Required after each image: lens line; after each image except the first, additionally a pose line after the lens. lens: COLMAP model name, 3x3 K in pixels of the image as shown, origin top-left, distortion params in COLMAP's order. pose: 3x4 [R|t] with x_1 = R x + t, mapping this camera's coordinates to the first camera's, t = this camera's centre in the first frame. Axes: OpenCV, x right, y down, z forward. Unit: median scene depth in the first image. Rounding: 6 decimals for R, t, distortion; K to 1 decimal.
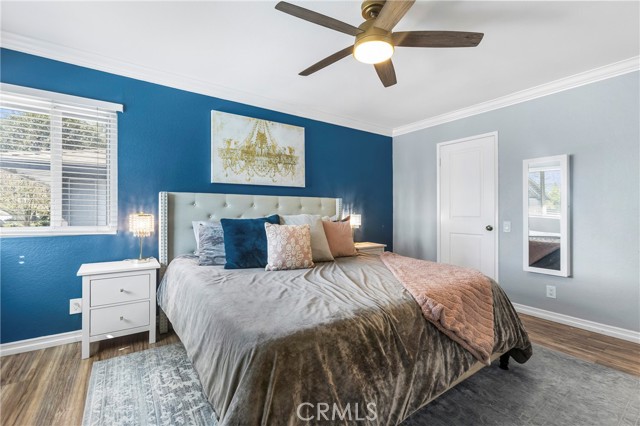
lens RADIAL K [[288.8, 0, 318.9], [0, 288.8, 211.4], [0, 0, 1]] dist [-0.008198, 0.001974]
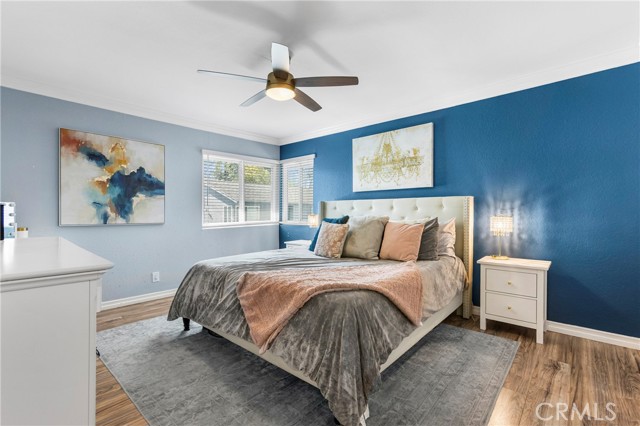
lens RADIAL K [[288.8, 0, 318.7], [0, 288.8, 214.2], [0, 0, 1]] dist [-0.008198, 0.001974]
pose [[0.240993, 0.000612, -0.970527, 0.807054], [0.005446, 0.999983, 0.001983, 0.001233], [0.970512, -0.005763, 0.240986, 0.447234]]
